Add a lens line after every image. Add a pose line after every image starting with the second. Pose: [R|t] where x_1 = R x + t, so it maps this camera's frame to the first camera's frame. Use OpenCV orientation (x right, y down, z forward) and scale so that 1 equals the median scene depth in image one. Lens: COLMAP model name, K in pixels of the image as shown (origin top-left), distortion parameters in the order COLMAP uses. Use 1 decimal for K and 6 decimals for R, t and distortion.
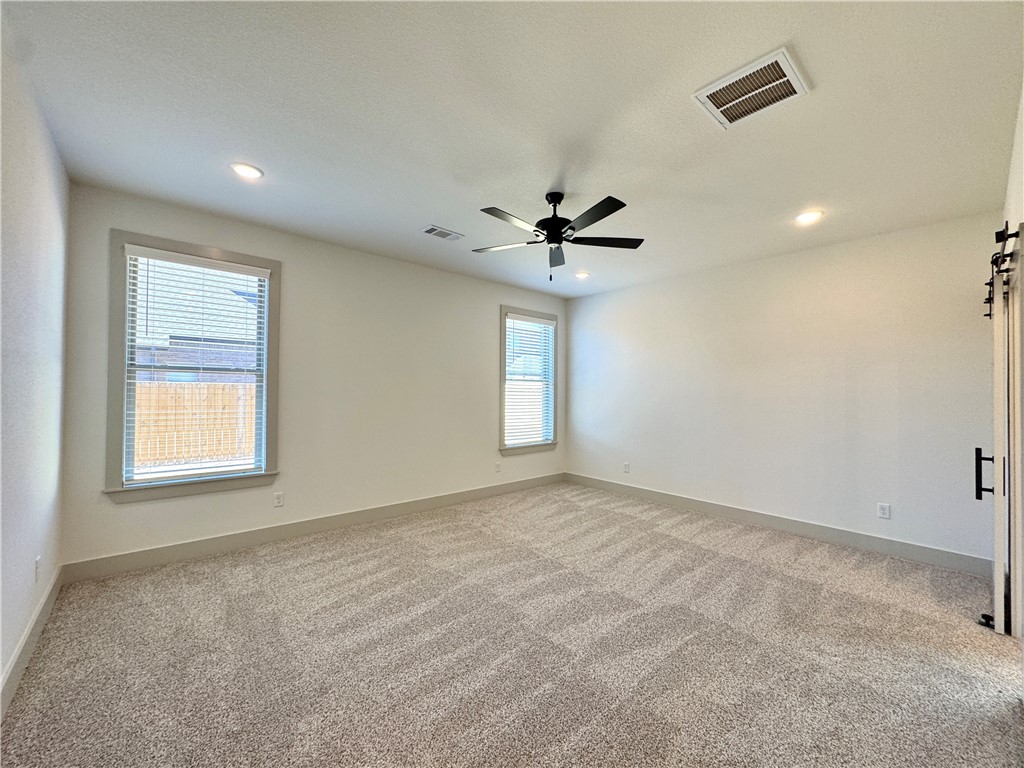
lens RADIAL K [[408.2, 0, 508.2], [0, 408.2, 384.0], [0, 0, 1]] dist [-0.003522, -0.000381]
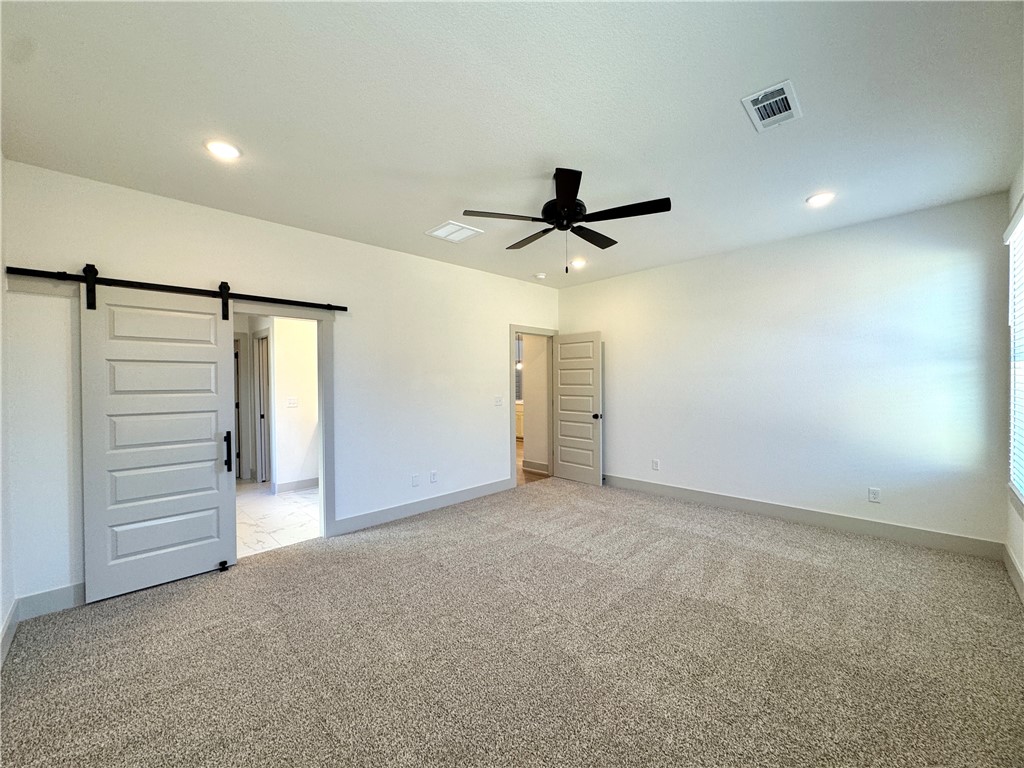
lens RADIAL K [[408.2, 0, 513.6], [0, 408.2, 384.1], [0, 0, 1]] dist [-0.003522, -0.000381]
pose [[-0.998353, 0.000853, -0.057366, 0.227676], [0.001159, 0.999985, -0.005292, 0.010802], [0.057361, -0.005349, -0.998339, 1.565286]]
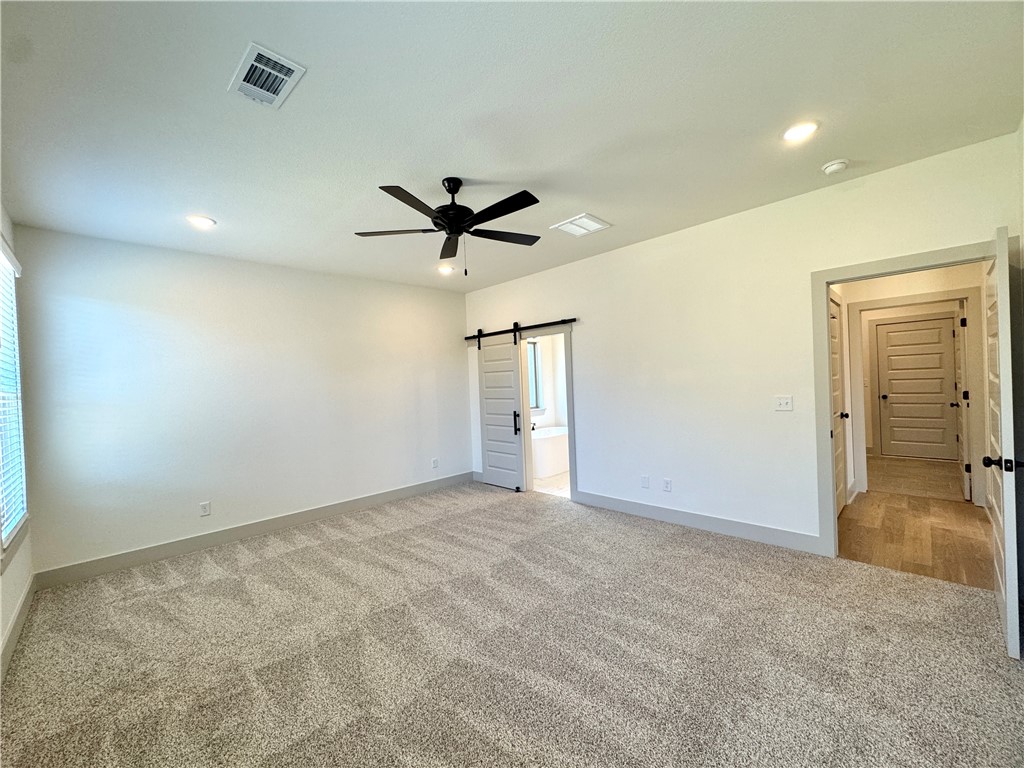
lens RADIAL K [[408.2, 0, 510.5], [0, 408.2, 386.0], [0, 0, 1]] dist [-0.003522, -0.000381]
pose [[-0.057915, -0.015952, 0.998194, -0.673789], [0.028008, 0.999453, 0.017597, -0.010296], [-0.997929, 0.028976, -0.057437, 0.768552]]
